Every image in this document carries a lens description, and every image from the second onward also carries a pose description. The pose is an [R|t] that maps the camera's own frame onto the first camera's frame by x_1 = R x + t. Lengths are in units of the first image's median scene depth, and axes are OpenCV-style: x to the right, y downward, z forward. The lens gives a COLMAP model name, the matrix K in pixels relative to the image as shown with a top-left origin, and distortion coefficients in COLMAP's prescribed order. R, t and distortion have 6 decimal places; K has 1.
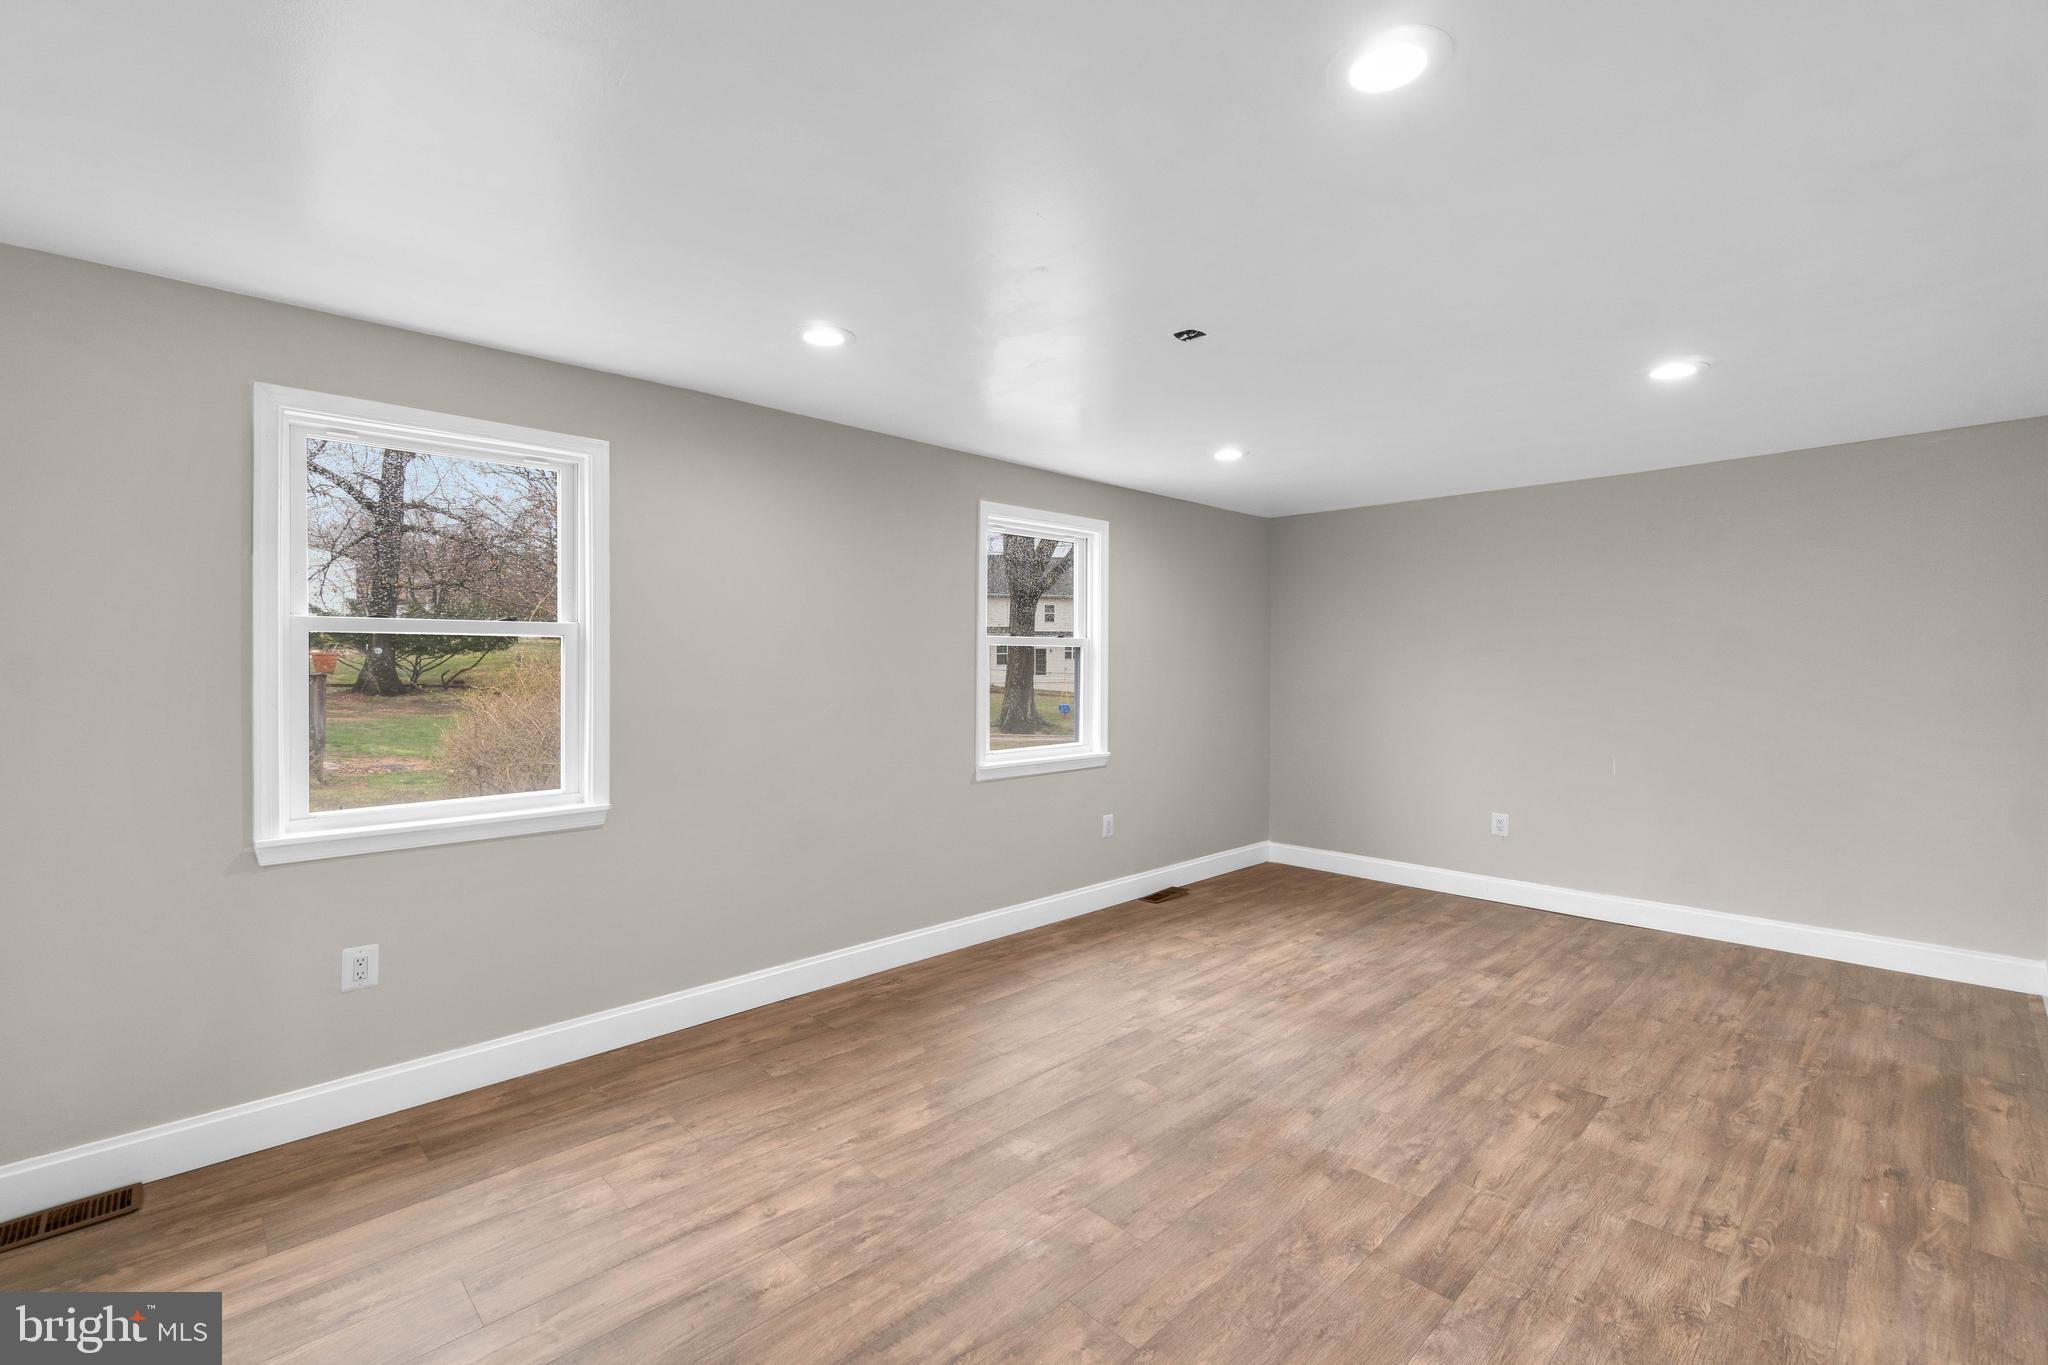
lens RADIAL K [[888.6, 0, 1027.2], [0, 888.6, 671.0], [0, 0, 1]] dist [-0.007716, 0.001967]
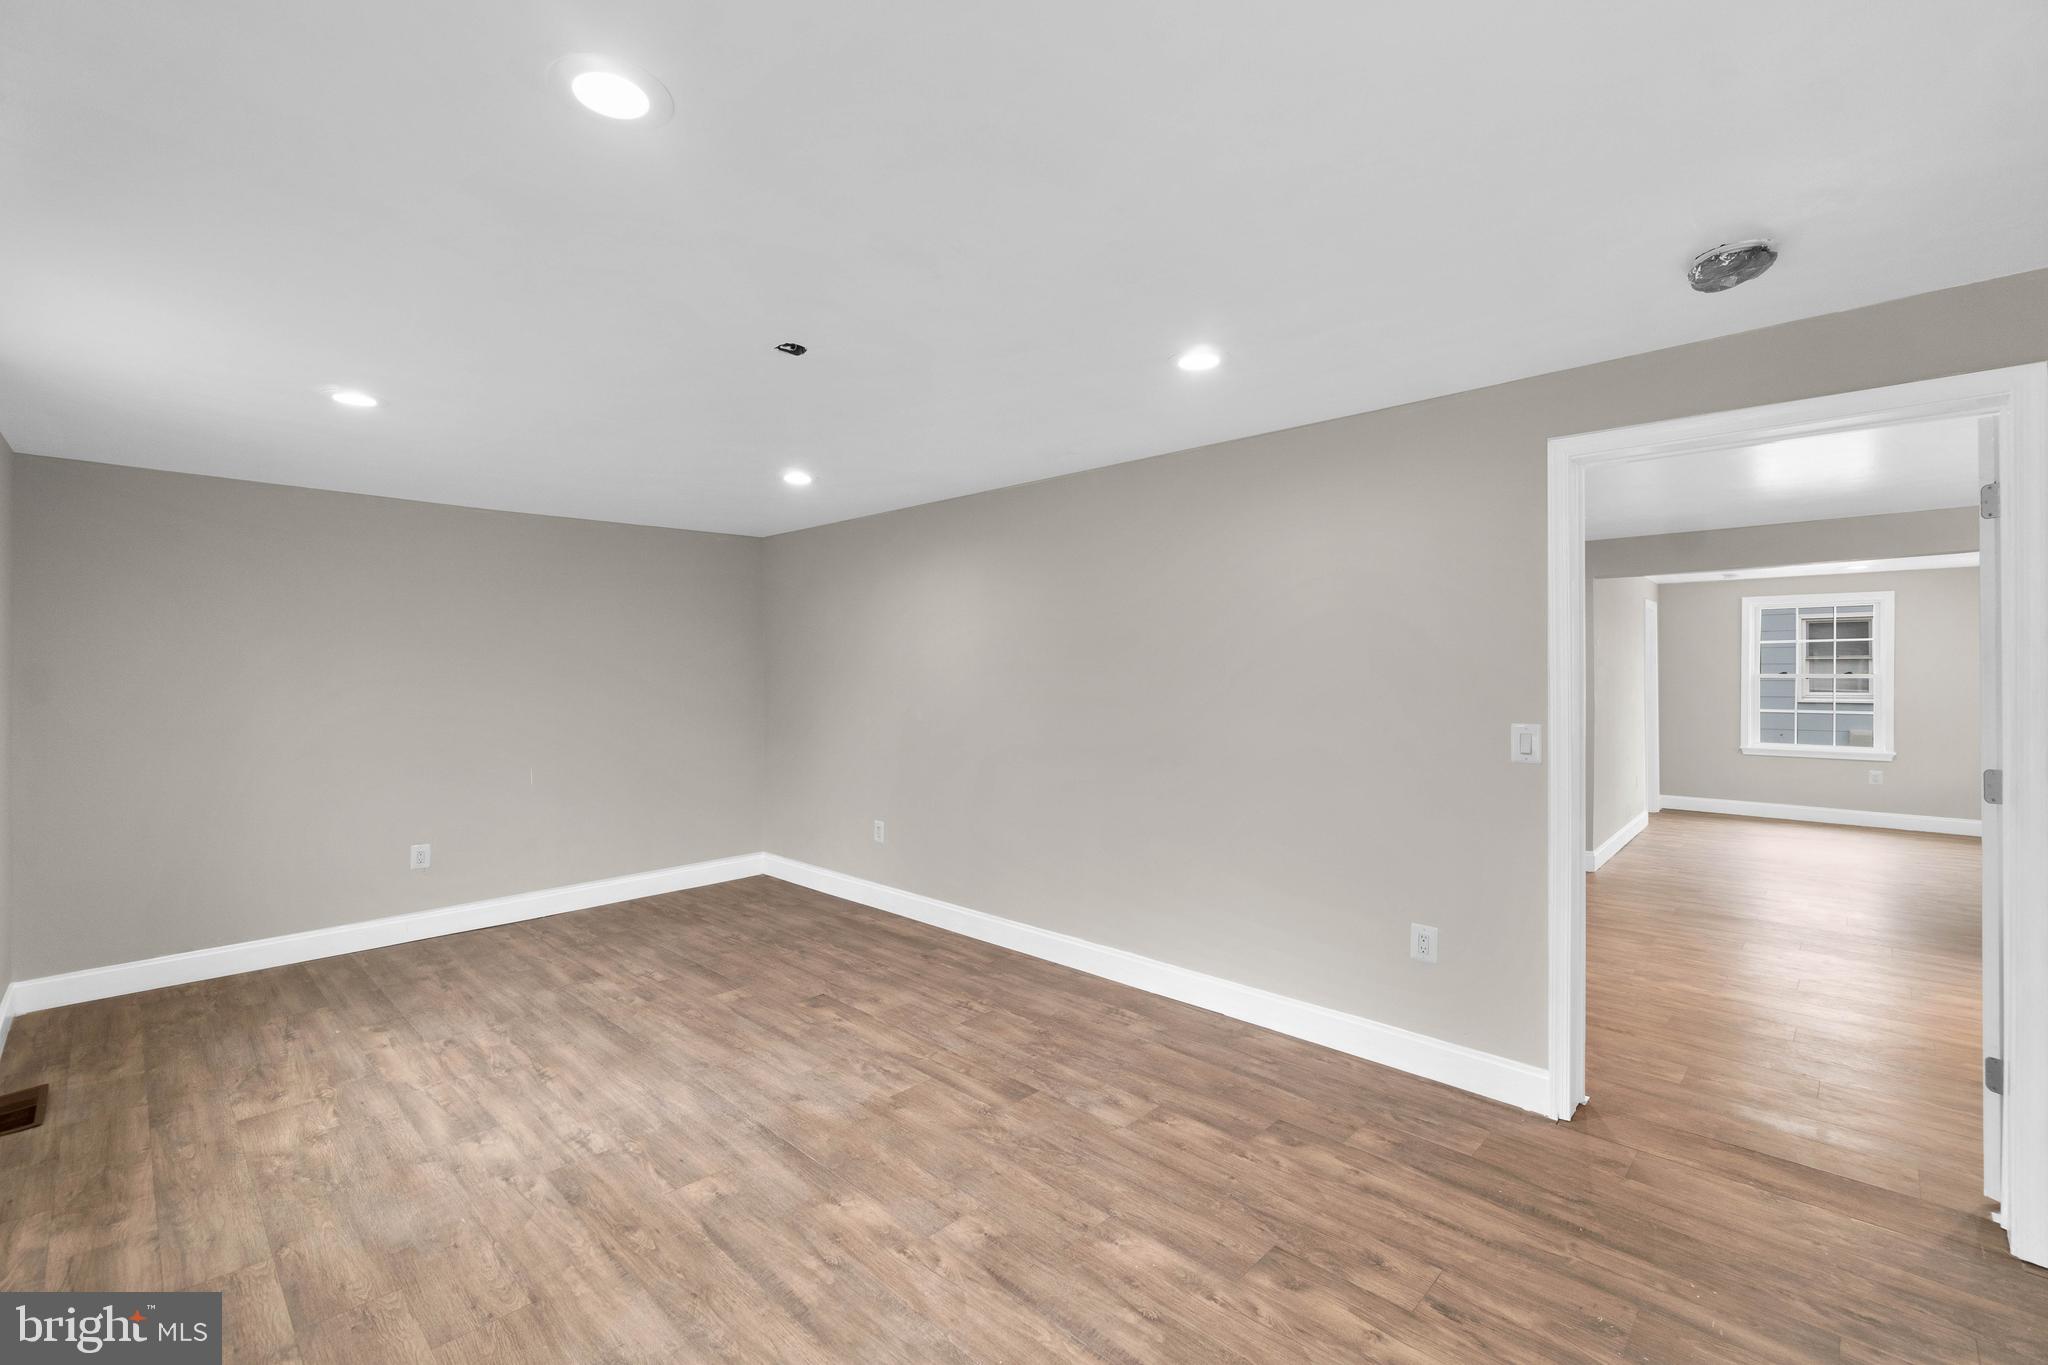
lens RADIAL K [[888.6, 0, 983.3], [0, 888.6, 682.8], [0, 0, 1]] dist [-0.007716, 0.001967]
pose [[-0.007706, -0.010758, 0.999912, -0.705365], [0.017064, 0.999795, 0.010889, -0.016014], [-0.999825, 0.017147, -0.007521, 0.722566]]
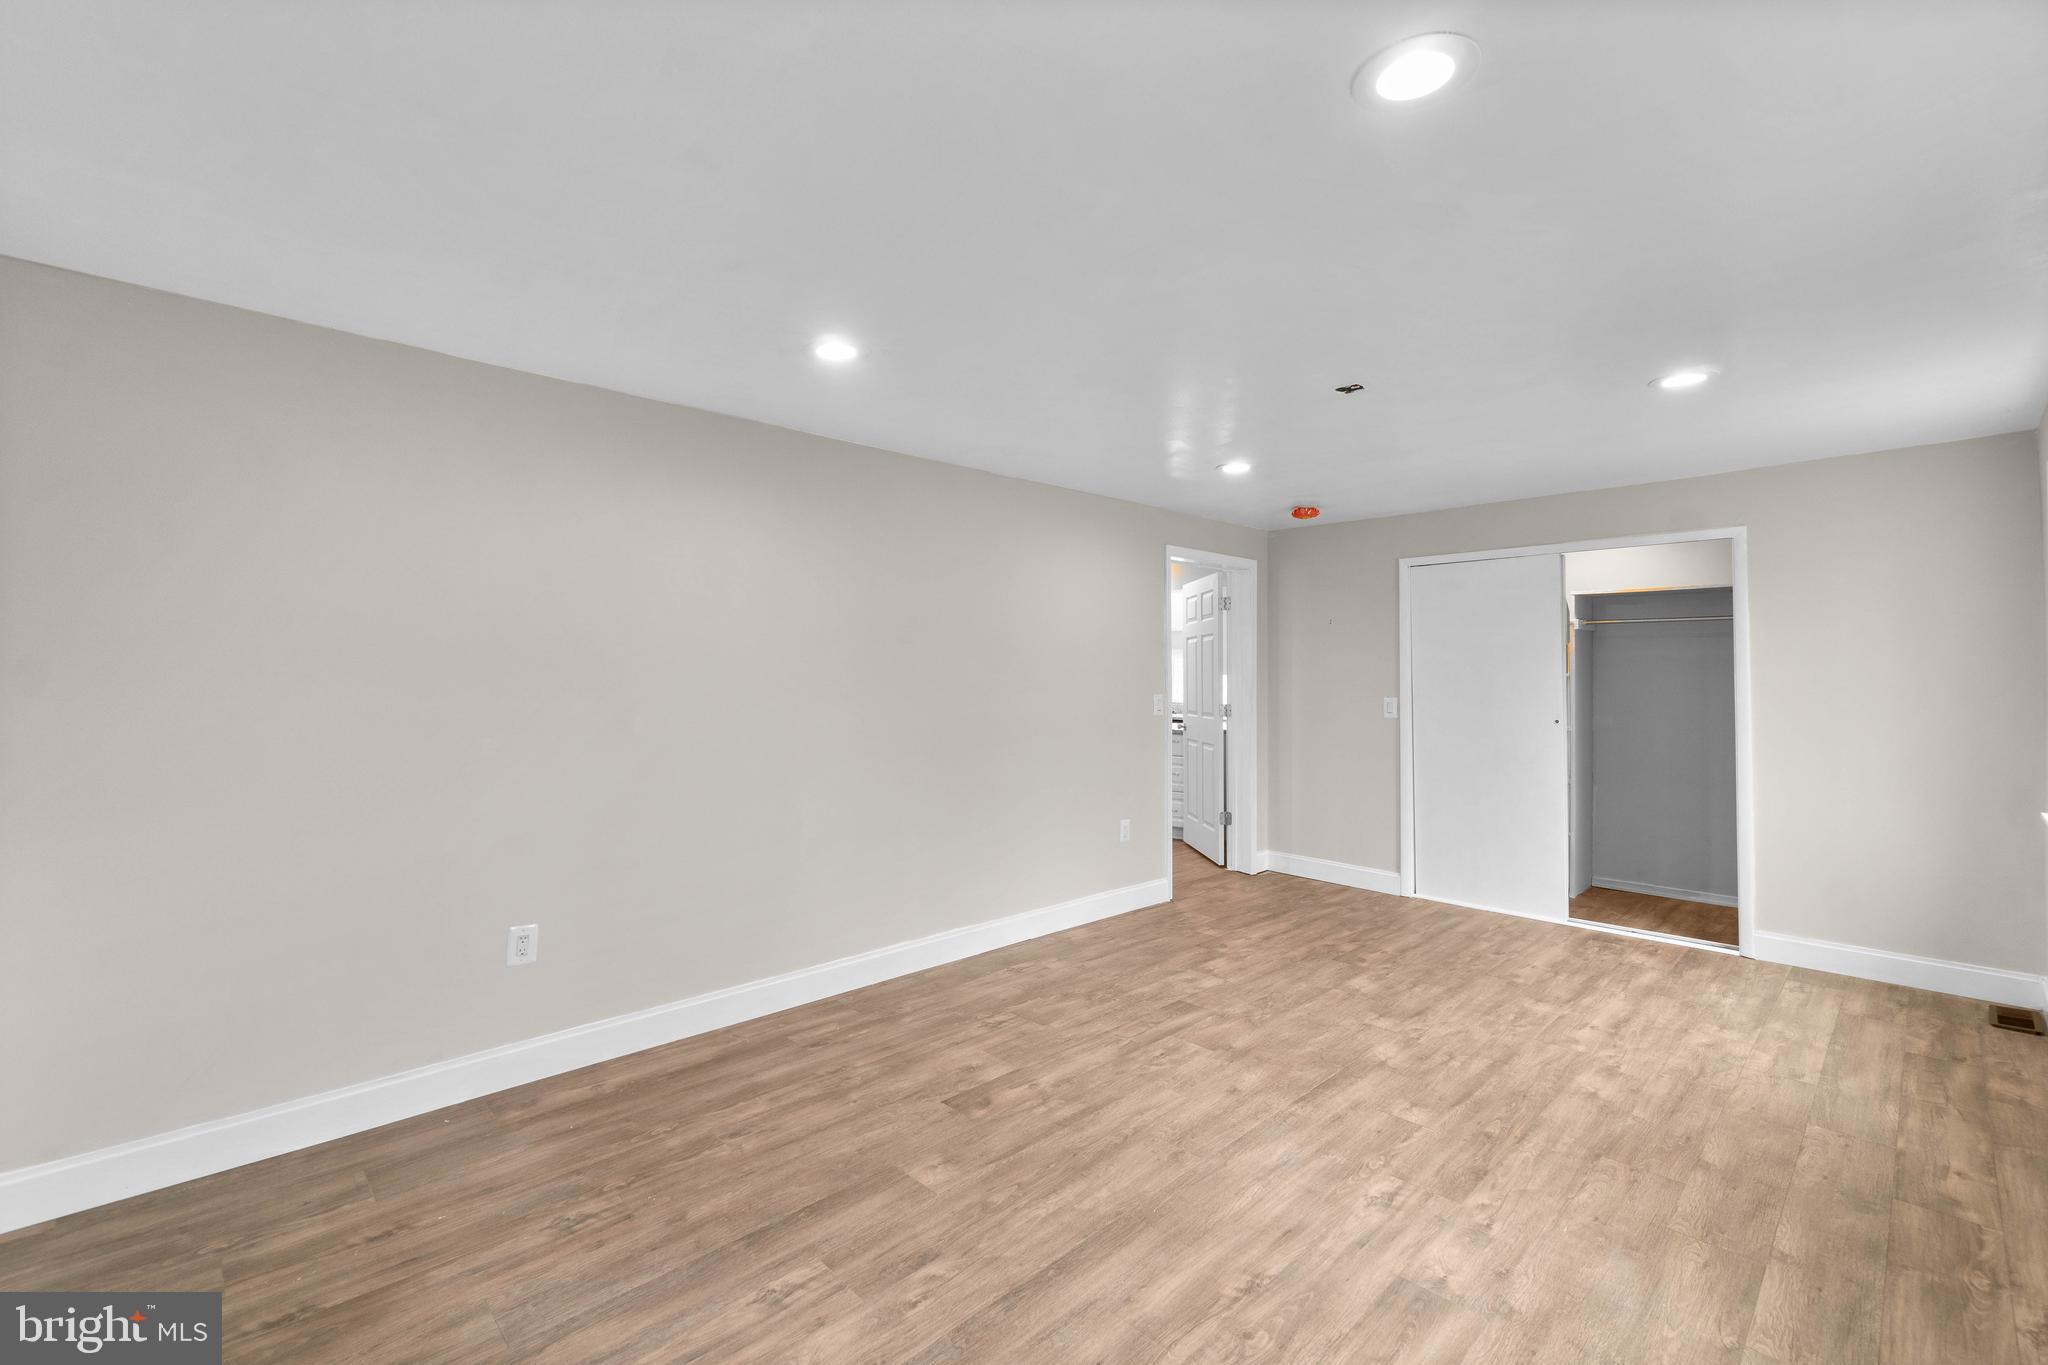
lens RADIAL K [[888.6, 0, 1033.9], [0, 888.6, 672.6], [0, 0, 1]] dist [-0.007716, 0.001967]
pose [[-0.999942, -0.005892, -0.009047, 0.541487], [-0.006043, 0.999842, 0.016739, -0.024140], [0.008947, 0.016792, -0.999819, 1.929374]]
